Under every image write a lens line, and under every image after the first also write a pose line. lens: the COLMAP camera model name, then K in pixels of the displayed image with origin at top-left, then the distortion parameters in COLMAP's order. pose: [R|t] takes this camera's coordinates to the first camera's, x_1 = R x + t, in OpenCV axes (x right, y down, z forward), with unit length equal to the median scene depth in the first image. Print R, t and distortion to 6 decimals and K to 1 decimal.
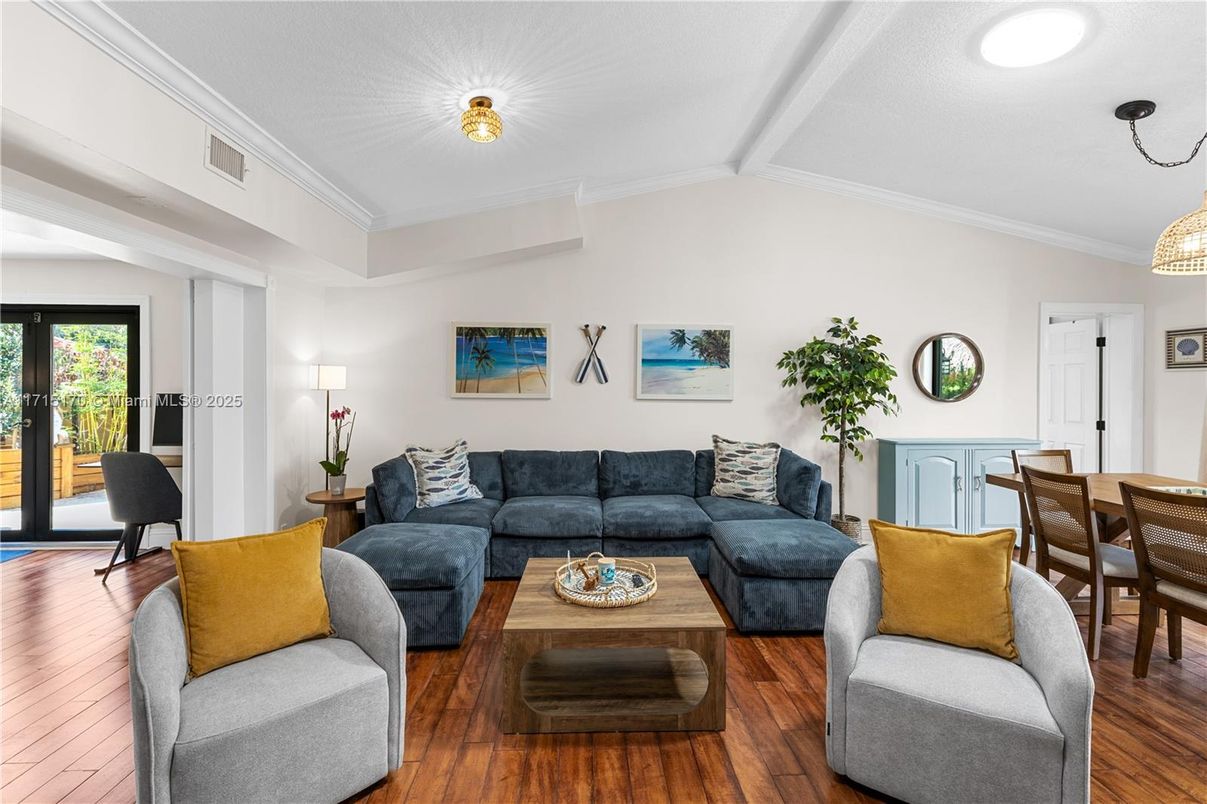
lens RADIAL K [[546.4, 0, 602.9], [0, 546.4, 390.7], [0, 0, 1]] dist [0.000072, 0.000016]
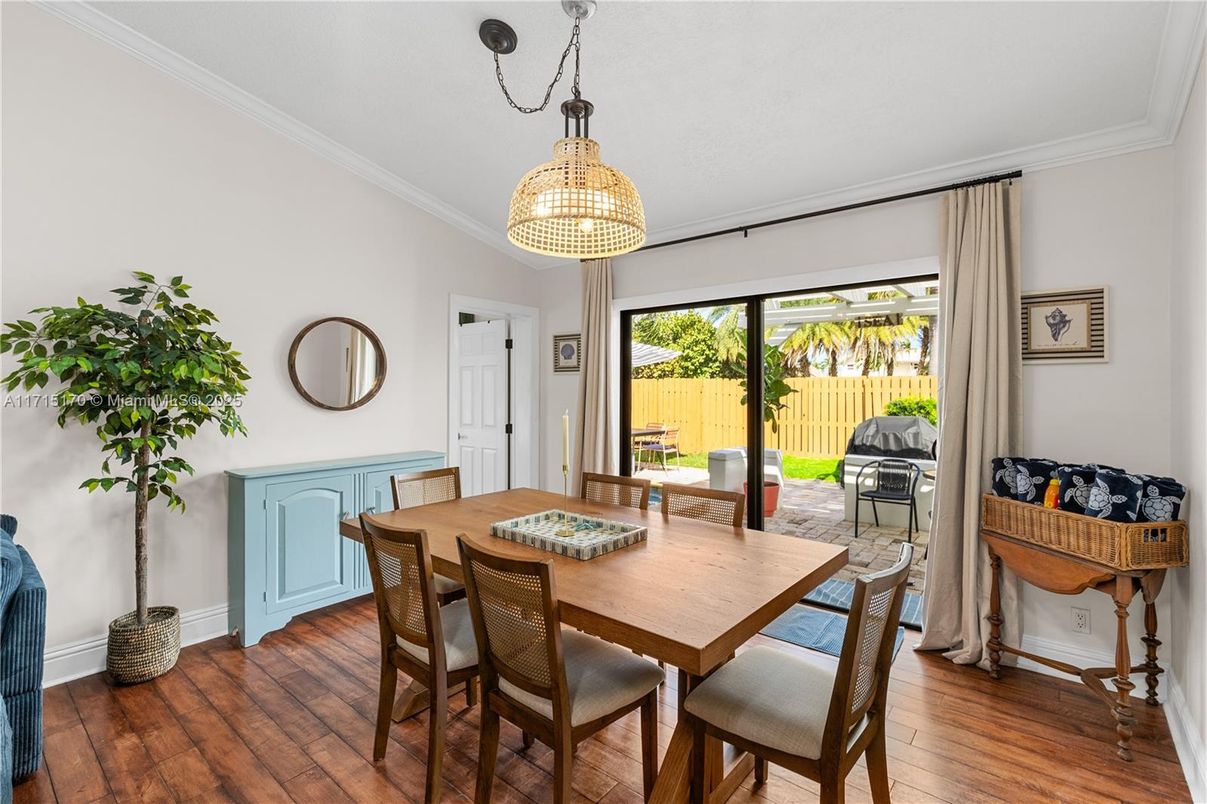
lens RADIAL K [[546.4, 0, 604.7], [0, 546.4, 393.0], [0, 0, 1]] dist [0.000072, 0.000016]
pose [[0.665487, -0.005286, 0.746391, 0.331123], [0.004677, 0.999985, 0.002912, -0.003468], [-0.746395, 0.001553, 0.665502, 0.248271]]
